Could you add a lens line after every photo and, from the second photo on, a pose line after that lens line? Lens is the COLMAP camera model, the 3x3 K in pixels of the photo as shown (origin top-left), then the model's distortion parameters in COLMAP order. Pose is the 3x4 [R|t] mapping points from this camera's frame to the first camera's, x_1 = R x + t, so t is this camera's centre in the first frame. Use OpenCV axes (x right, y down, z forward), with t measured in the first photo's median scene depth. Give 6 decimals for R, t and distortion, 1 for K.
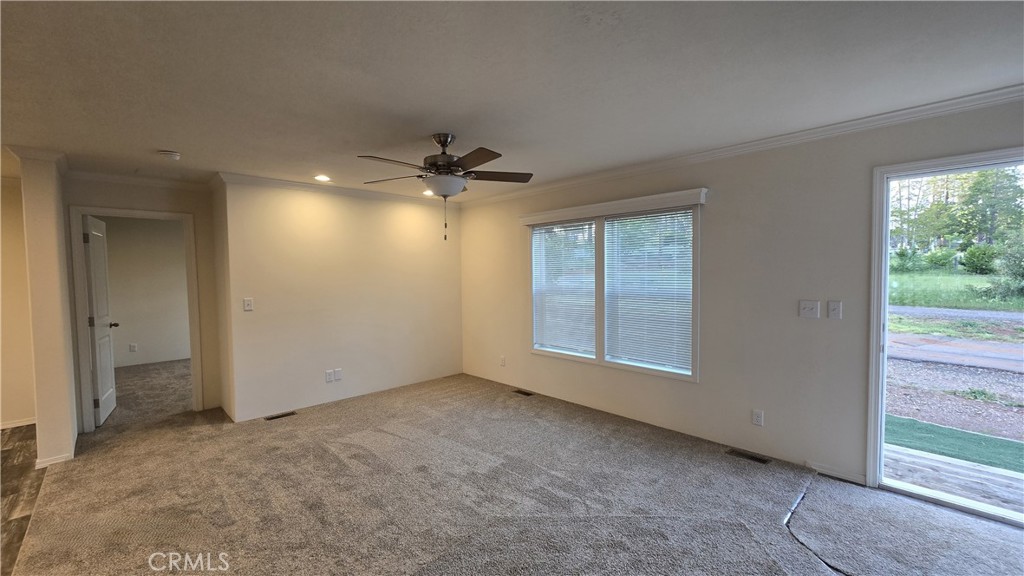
lens RADIAL K [[419.4, 0, 518.1], [0, 419.4, 287.9], [0, 0, 1]] dist [-0.013412, -0.000194]
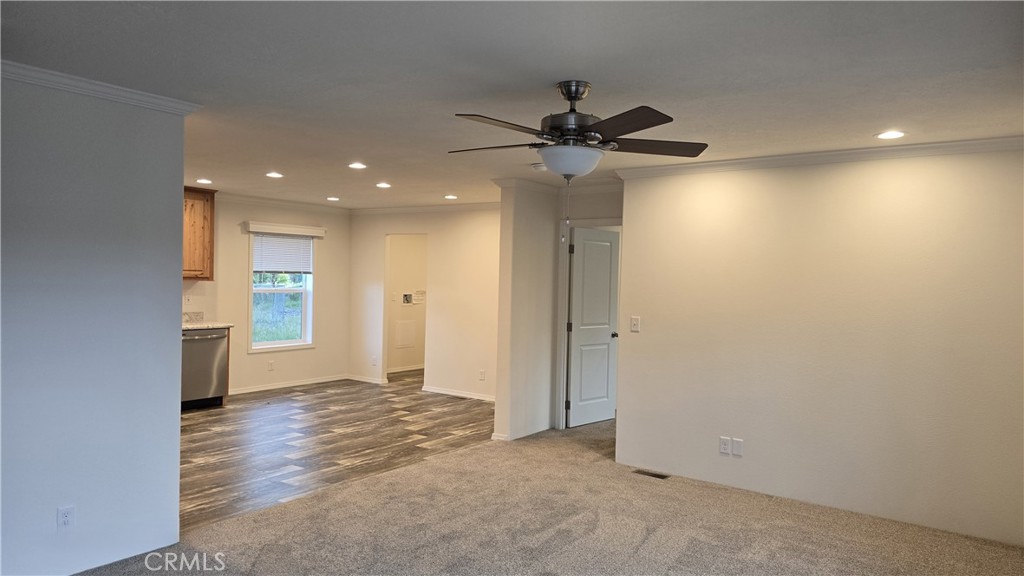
lens RADIAL K [[668.6, 0, 514.5], [0, 668.6, 284.8], [0, 0, 1]] dist [-0.002837, -0.002099]
pose [[0.188478, 0.032336, -0.981545, 0.628037], [-0.077498, 0.996831, 0.017958, -0.045156], [0.979015, 0.072683, 0.190386, 0.539121]]
